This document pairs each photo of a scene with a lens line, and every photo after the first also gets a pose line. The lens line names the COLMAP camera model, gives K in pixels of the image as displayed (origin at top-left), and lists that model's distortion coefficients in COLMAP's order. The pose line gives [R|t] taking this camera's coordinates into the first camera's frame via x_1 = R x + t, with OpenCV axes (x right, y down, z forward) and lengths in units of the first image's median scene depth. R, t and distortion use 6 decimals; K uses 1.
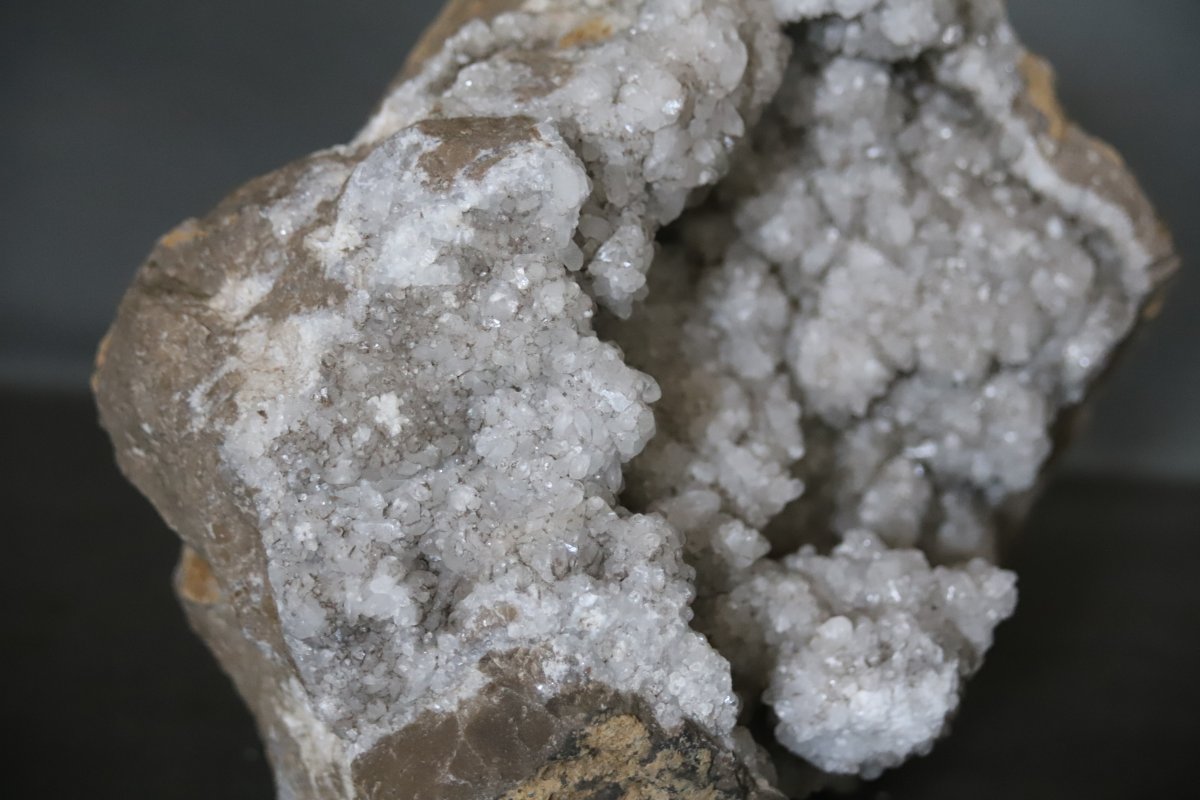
lens RADIAL K [[2402.8, 0, 600.0], [0, 2402.8, 400.0], [0, 0, 1]] dist [0.172795, 0.014834]
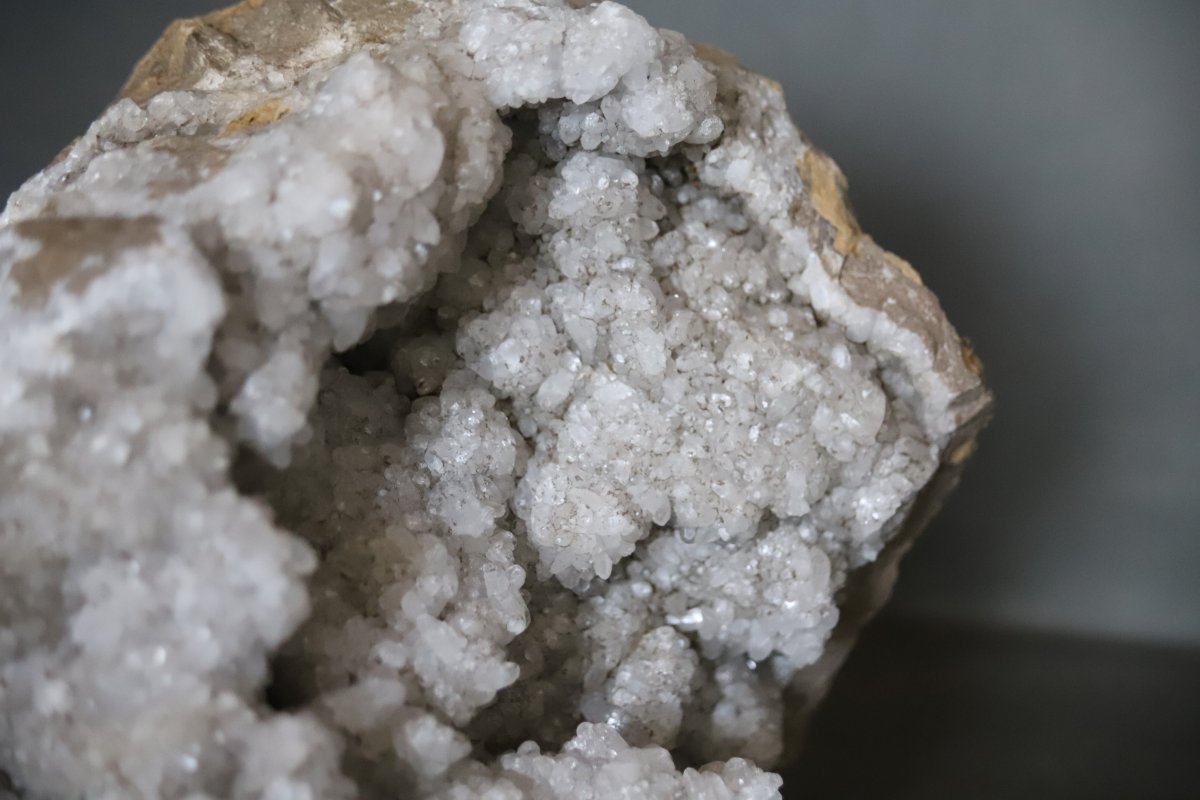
lens RADIAL K [[2402.8, 0, 600.0], [0, 2402.8, 400.0], [0, 0, 1]] dist [0.172795, 0.014834]
pose [[0.999734, 0.008622, 0.021406, 0.096943], [-0.007720, 0.999095, -0.041828, -0.022808], [-0.021748, 0.041651, 0.998895, 0.183797]]
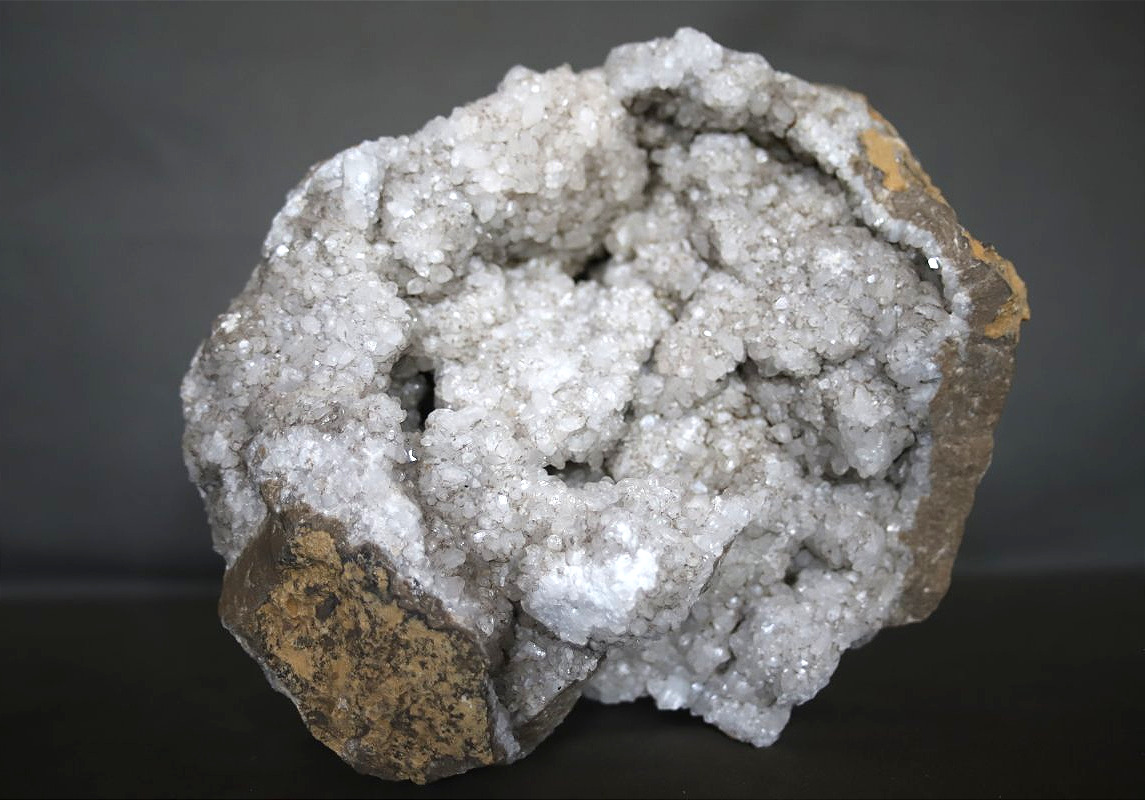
lens RADIAL K [[1384.1, 0, 572.5], [0, 1384.1, 400.0], [0, 0, 1]] dist [-0.102731, -0.005626]
pose [[0.787588, -0.051868, -0.614015, 0.548471], [-0.130476, 0.959820, -0.248440, 0.215922], [0.602230, 0.275782, 0.749175, 0.461110]]
